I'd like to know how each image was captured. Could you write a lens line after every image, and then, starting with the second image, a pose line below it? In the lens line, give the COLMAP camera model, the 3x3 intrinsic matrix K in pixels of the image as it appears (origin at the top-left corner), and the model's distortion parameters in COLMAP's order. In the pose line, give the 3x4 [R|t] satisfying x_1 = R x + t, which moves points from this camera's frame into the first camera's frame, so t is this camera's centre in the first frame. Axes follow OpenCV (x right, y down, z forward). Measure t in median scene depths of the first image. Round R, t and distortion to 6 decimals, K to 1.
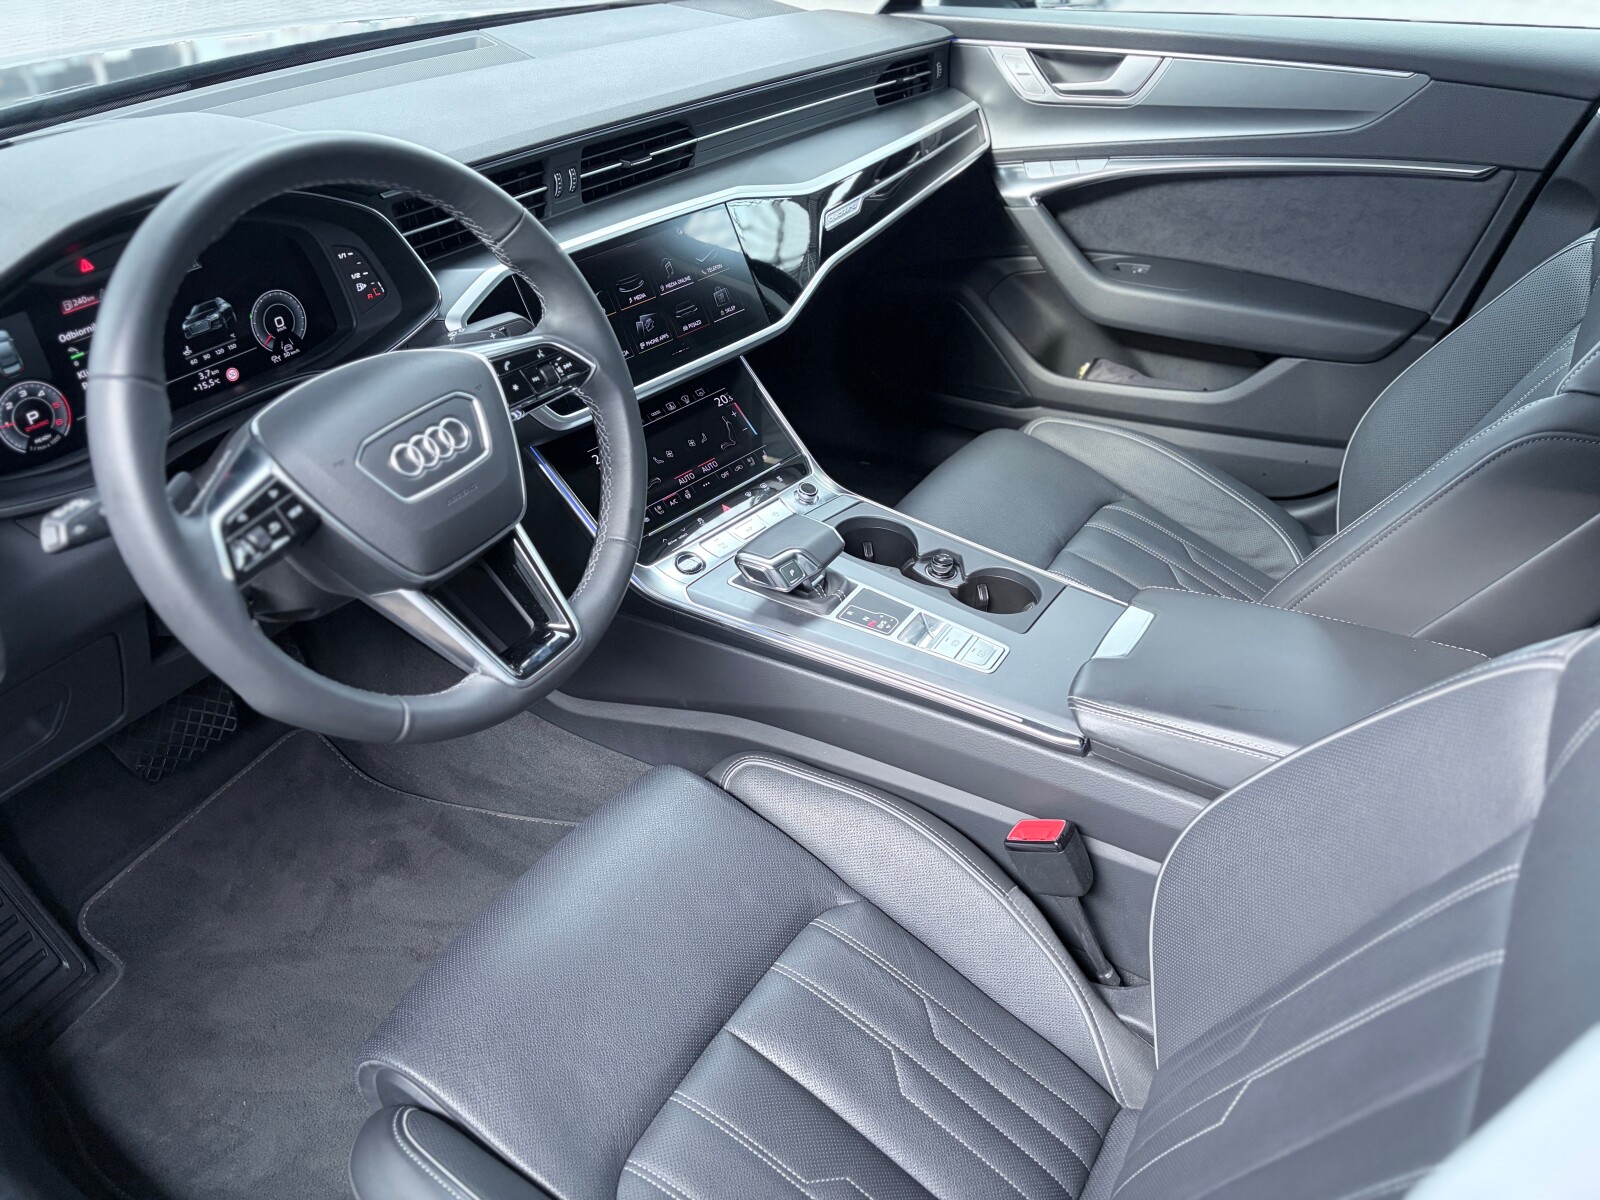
lens RADIAL K [[1212.9, 0, 804.6], [0, 1212.9, 605.5], [0, 0, 1]] dist [0.054650, -0.068554]
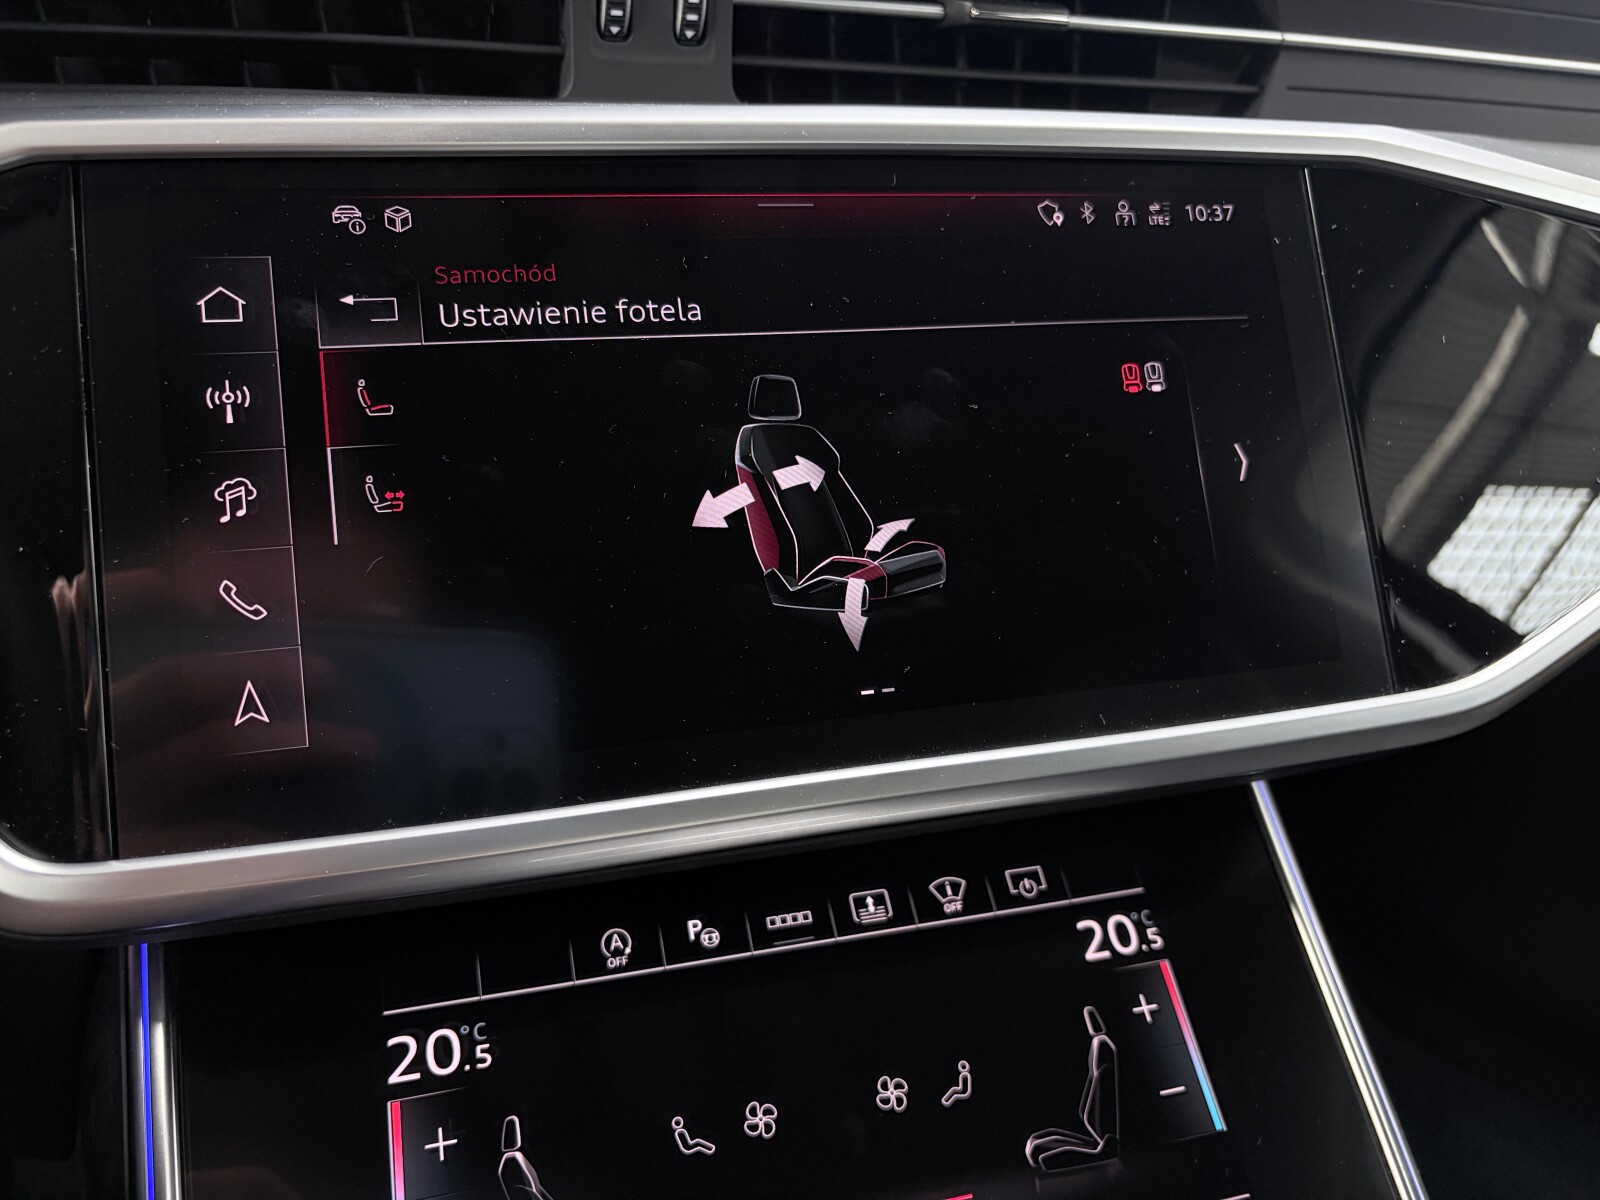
lens RADIAL K [[1233.9, 0, 793.6], [0, 1233.9, 608.1], [0, 0, 1]] dist [0.001933, -0.000503]
pose [[0.838596, 0.199782, -0.506797, -0.009562], [-0.325073, 0.930051, -0.171267, -0.175840], [0.437131, 0.308370, 0.844881, 0.781974]]
